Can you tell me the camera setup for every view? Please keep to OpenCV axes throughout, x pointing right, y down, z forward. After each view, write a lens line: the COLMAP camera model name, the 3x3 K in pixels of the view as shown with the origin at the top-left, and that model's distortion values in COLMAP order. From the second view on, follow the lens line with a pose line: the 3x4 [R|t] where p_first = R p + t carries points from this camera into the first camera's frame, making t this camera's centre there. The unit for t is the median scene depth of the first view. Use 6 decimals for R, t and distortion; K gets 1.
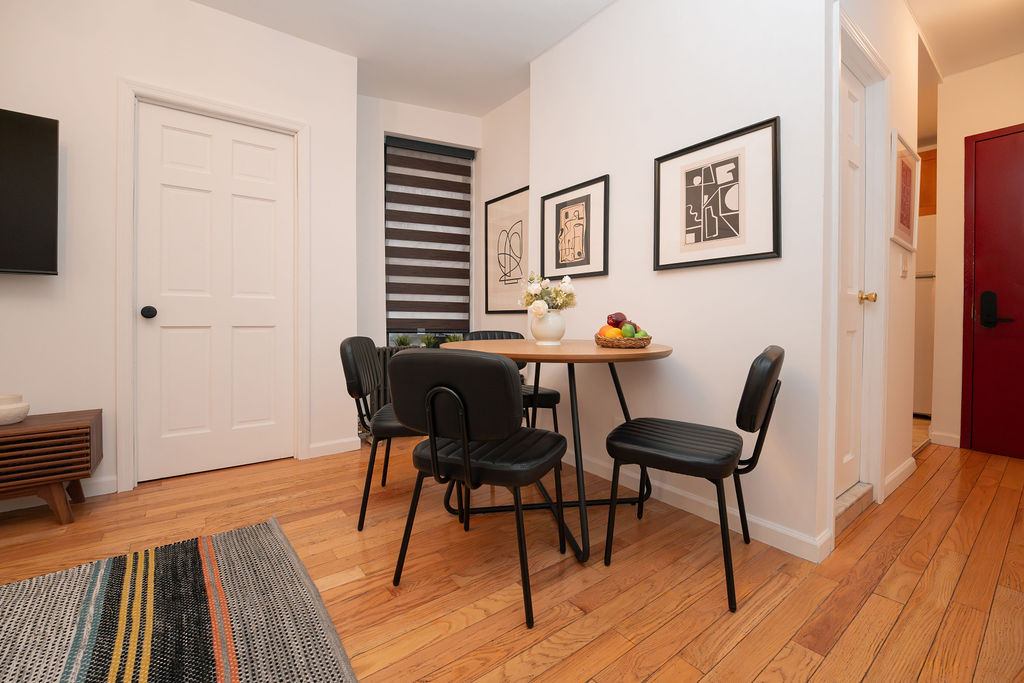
lens RADIAL K [[422.5, 0, 429.5], [0, 422.5, 322.8], [0, 0, 1]] dist [-0.005517, -0.006341]
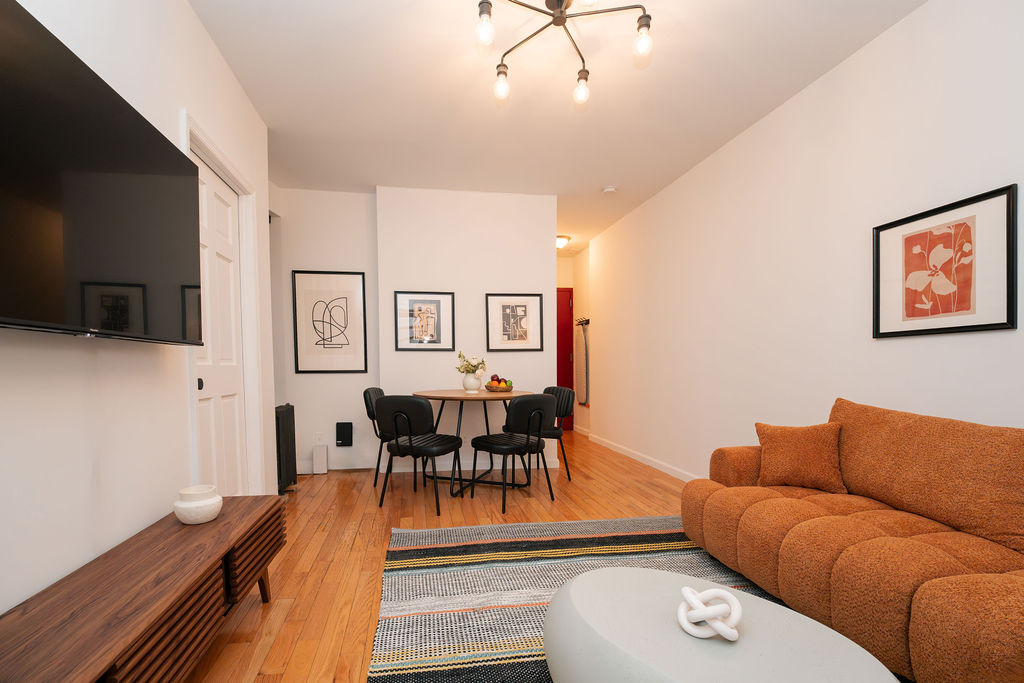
lens RADIAL K [[422.5, 0, 489.7], [0, 422.5, 381.1], [0, 0, 1]] dist [-0.005517, -0.006341]
pose [[0.487257, -0.035050, 0.872555, -1.254807], [0.018560, 0.999384, 0.029781, -0.049435], [-0.873061, 0.001684, 0.487608, 0.047330]]
